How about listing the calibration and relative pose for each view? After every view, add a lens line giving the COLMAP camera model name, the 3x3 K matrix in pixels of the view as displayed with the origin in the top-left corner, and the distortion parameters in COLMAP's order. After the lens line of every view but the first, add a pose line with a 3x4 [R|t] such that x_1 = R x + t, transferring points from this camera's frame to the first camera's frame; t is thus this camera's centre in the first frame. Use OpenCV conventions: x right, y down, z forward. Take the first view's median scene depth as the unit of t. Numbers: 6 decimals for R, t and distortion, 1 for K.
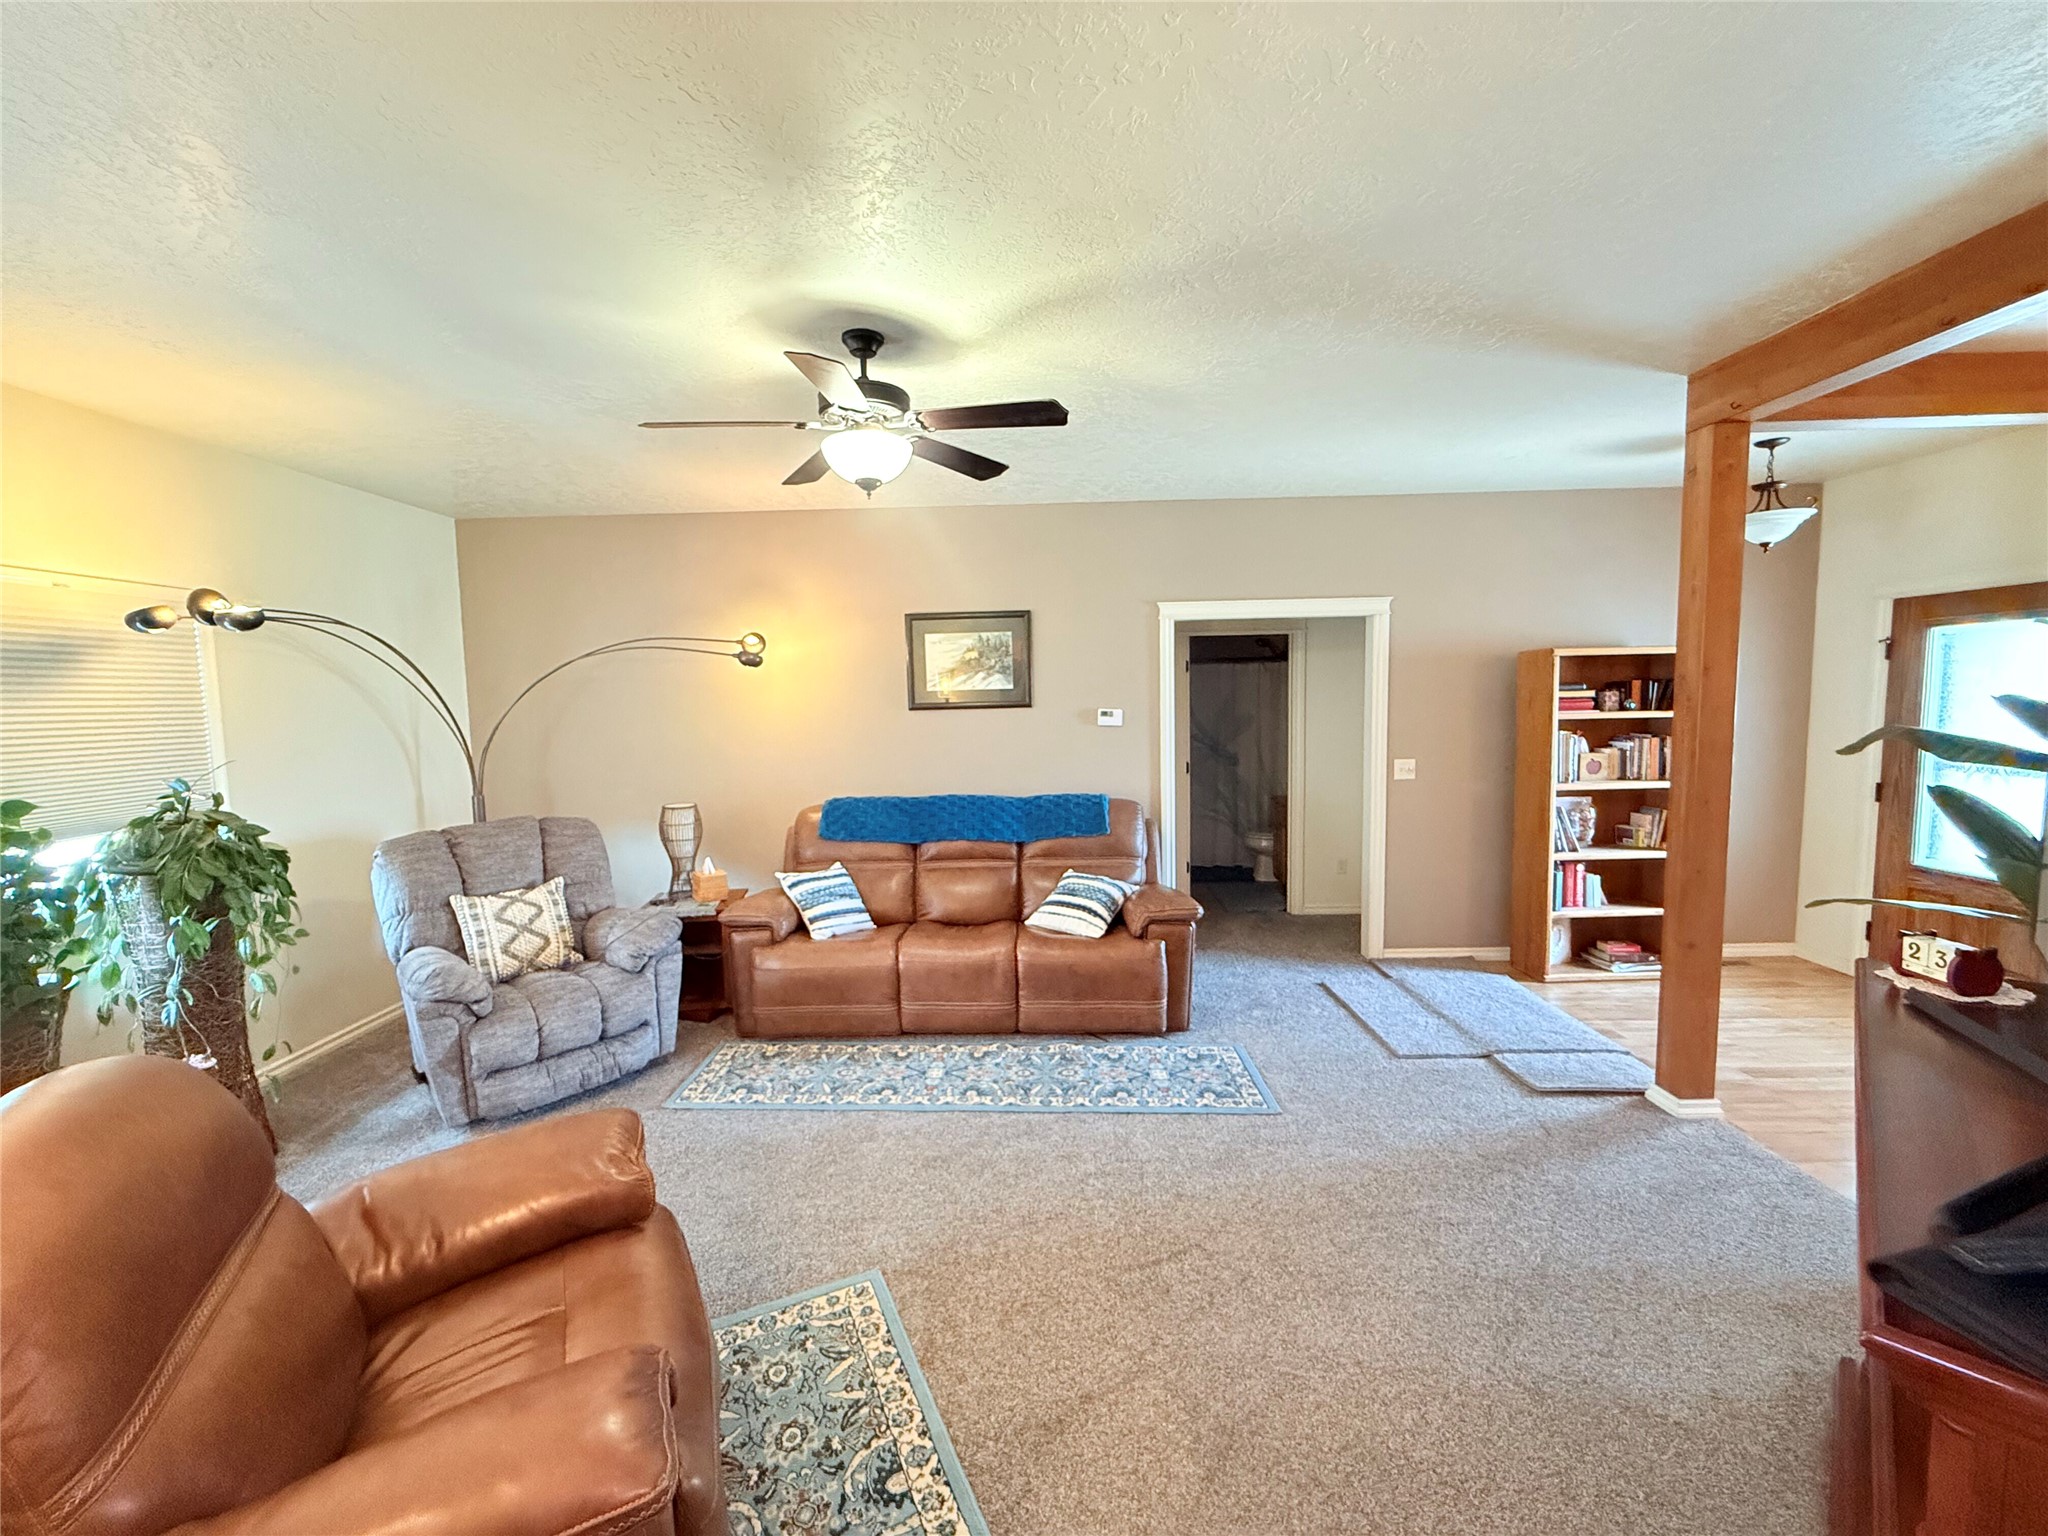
lens RADIAL K [[823.6, 0, 1011.6], [0, 823.6, 769.3], [0, 0, 1]] dist [-0.001094, -0.000007]
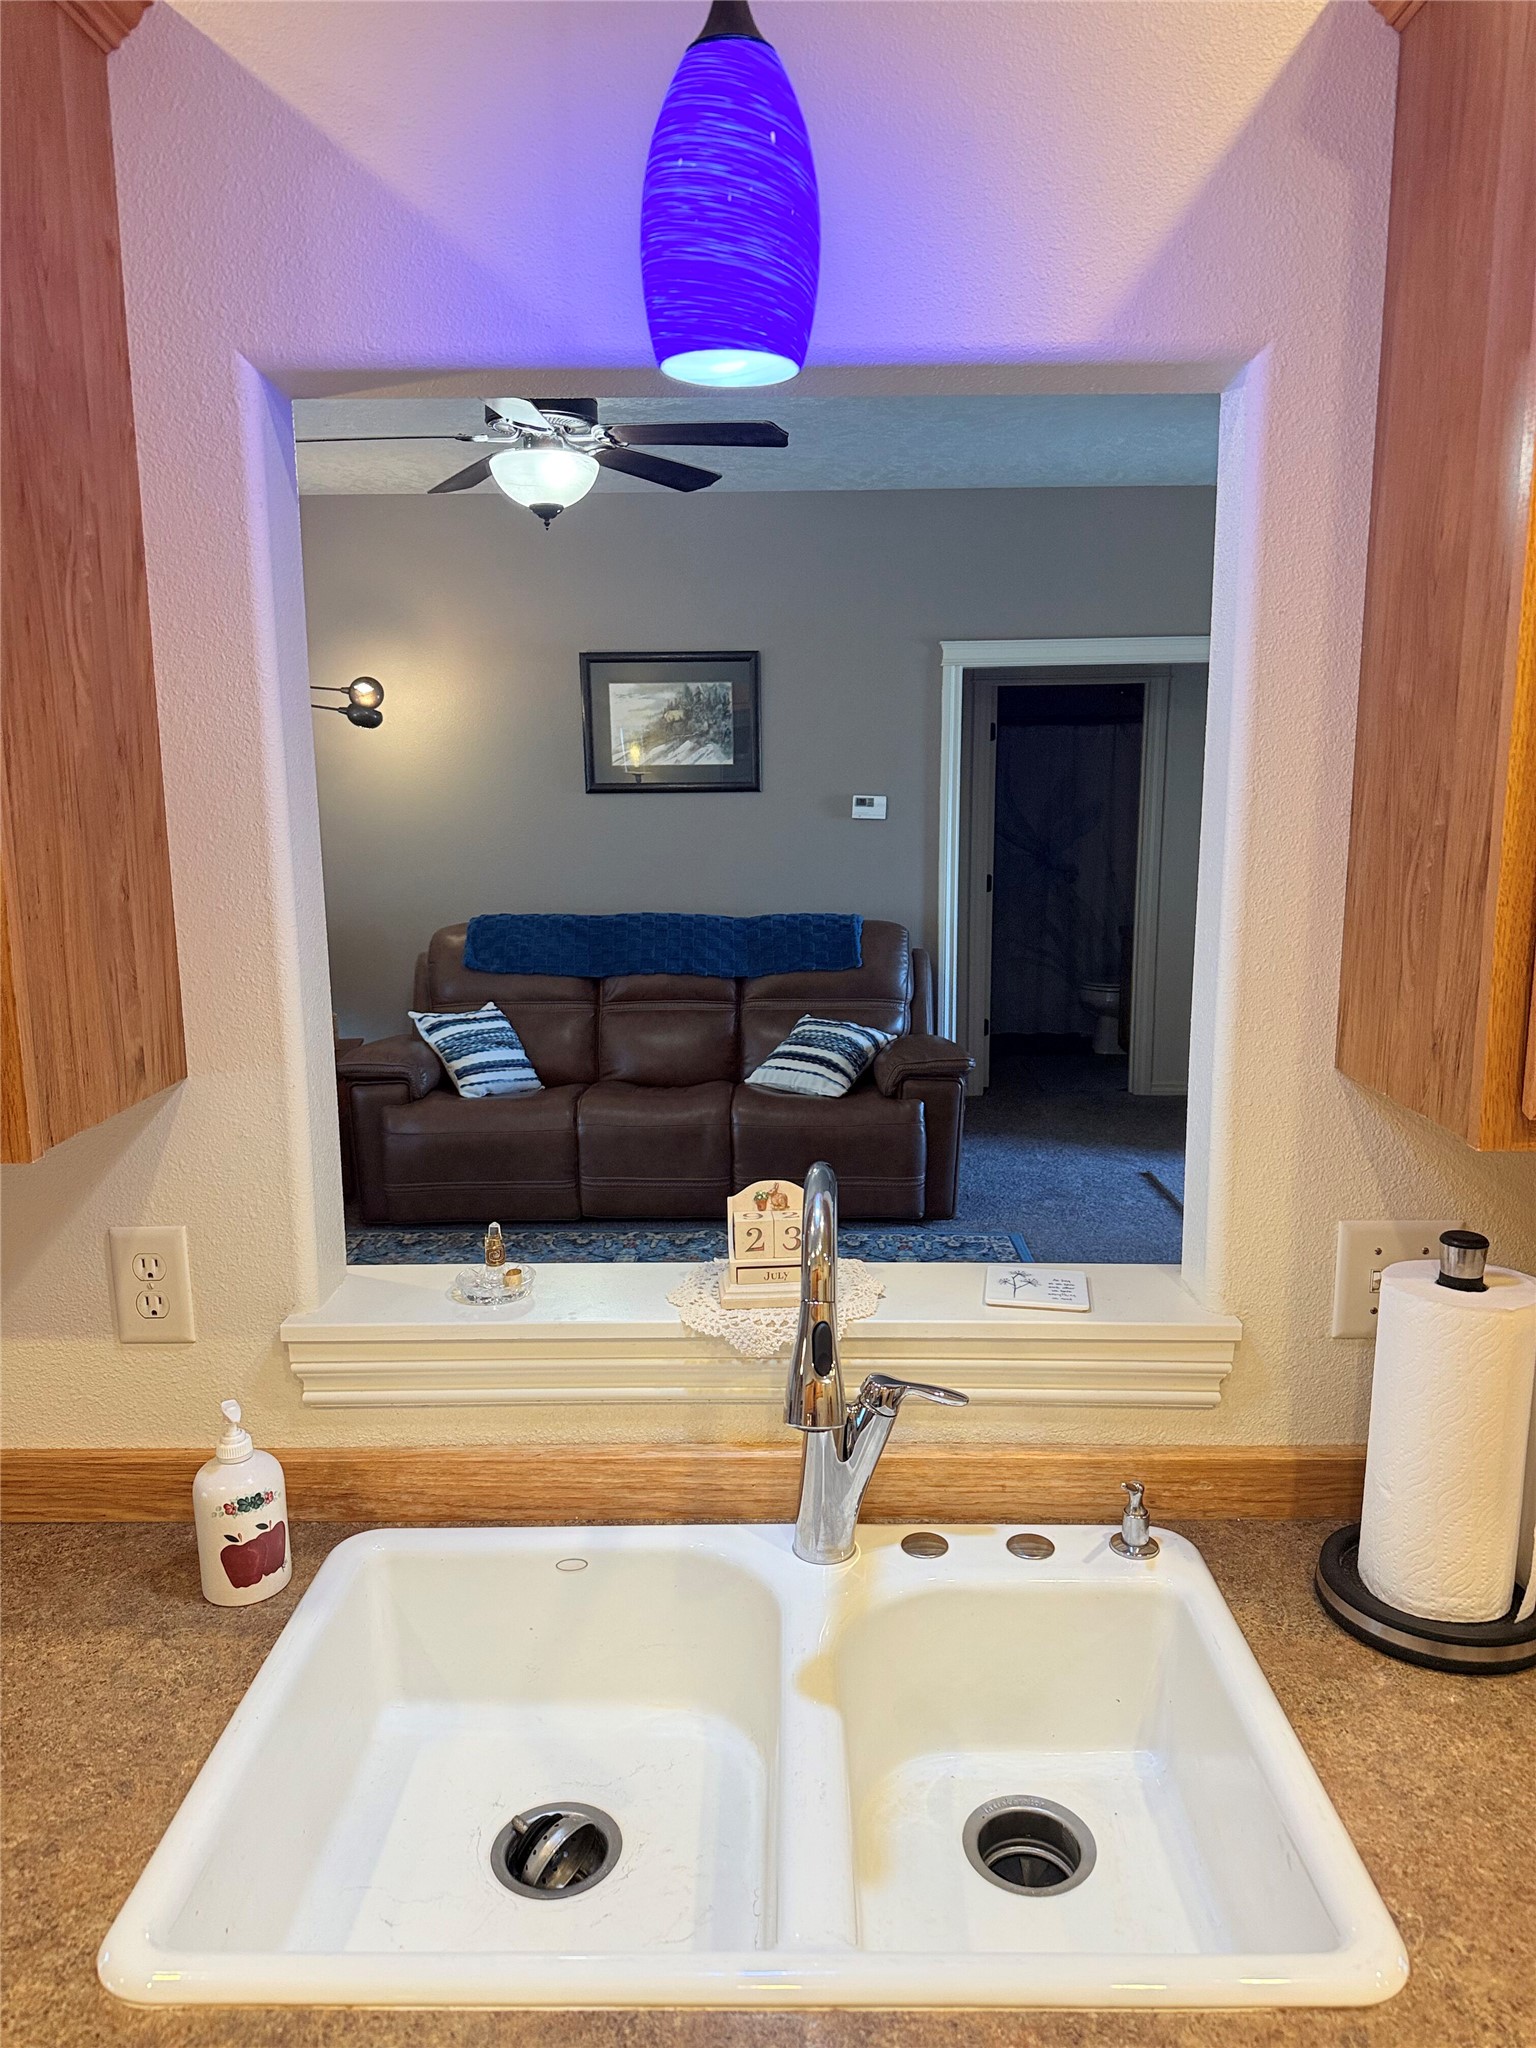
lens RADIAL K [[1431.0, 0, 778.1], [0, 1431.0, 1025.7], [0, 0, 1]] dist [0.125387, 0.000804]
pose [[0.999707, 0.009289, 0.022352, 0.016519], [-0.011212, 0.996098, 0.087535, 0.019349], [-0.021452, -0.087760, 0.995911, -0.283288]]
